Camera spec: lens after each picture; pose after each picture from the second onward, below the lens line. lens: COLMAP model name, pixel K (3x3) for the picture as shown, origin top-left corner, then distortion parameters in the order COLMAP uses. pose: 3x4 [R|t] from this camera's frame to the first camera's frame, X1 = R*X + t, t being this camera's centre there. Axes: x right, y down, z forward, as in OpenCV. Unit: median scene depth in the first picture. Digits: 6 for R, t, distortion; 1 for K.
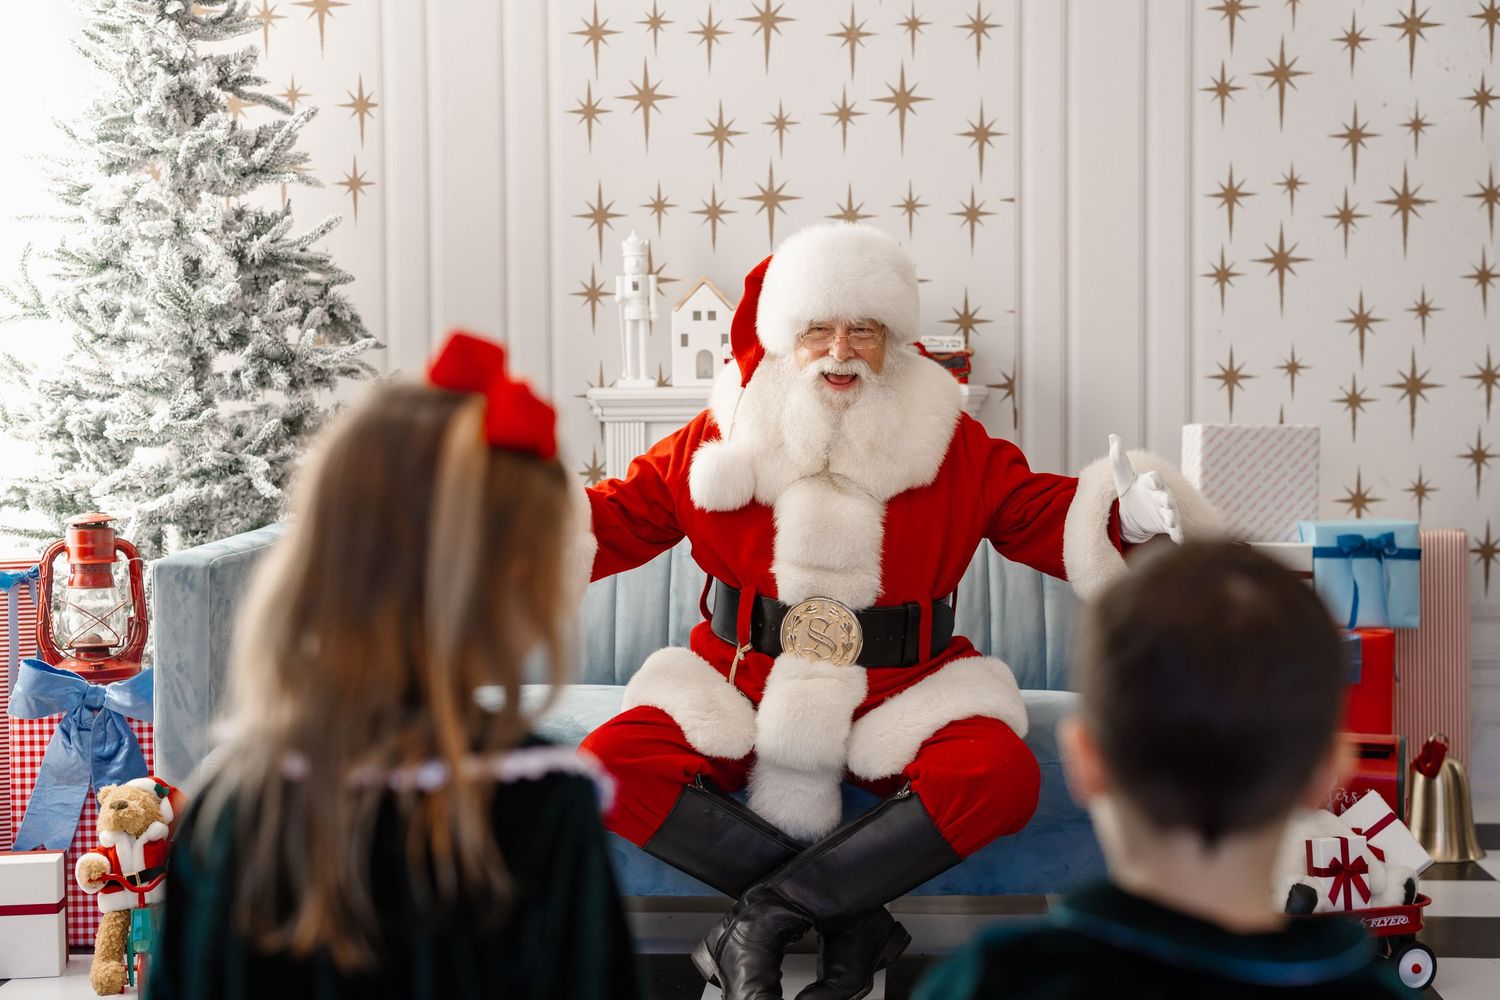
lens RADIAL K [[2308.6, 0, 789.7], [0, 2308.6, 474.8], [0, 0, 1]] dist [-0.001220, 0.103370]
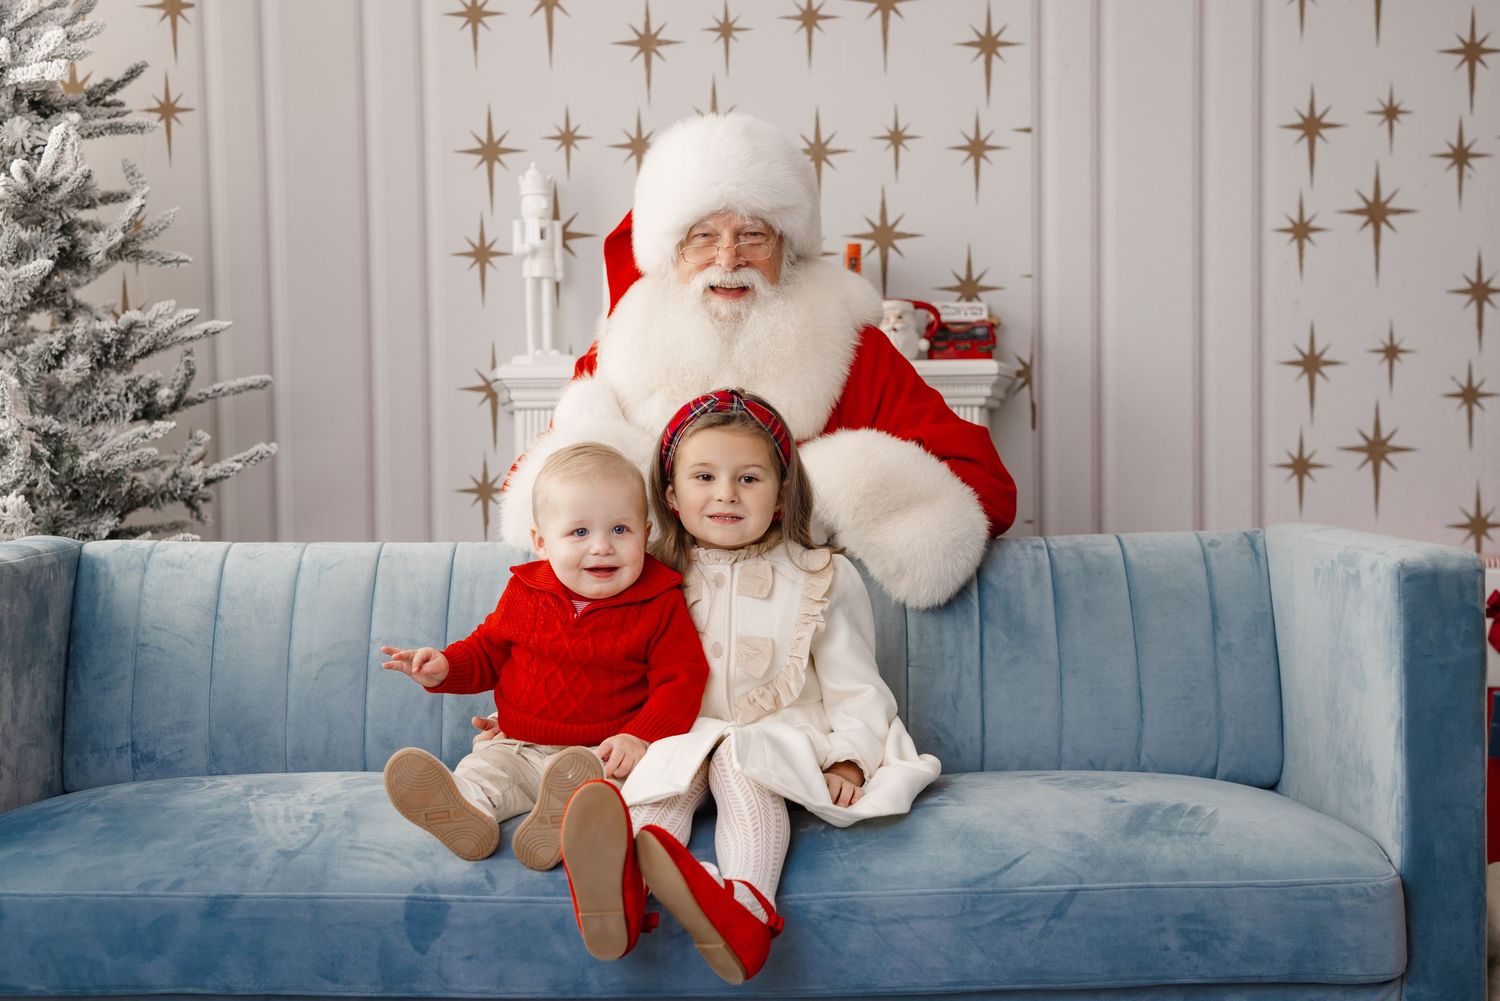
lens RADIAL K [[2111.1, 0, 637.9], [0, 2111.1, 564.7], [0, 0, 1]] dist [-0.150387, 0.259600]
pose [[0.999993, 0.002471, 0.002842, -0.038374], [-0.002503, 0.999933, 0.011331, 0.019075], [-0.002814, -0.011338, 0.999932, 0.337536]]
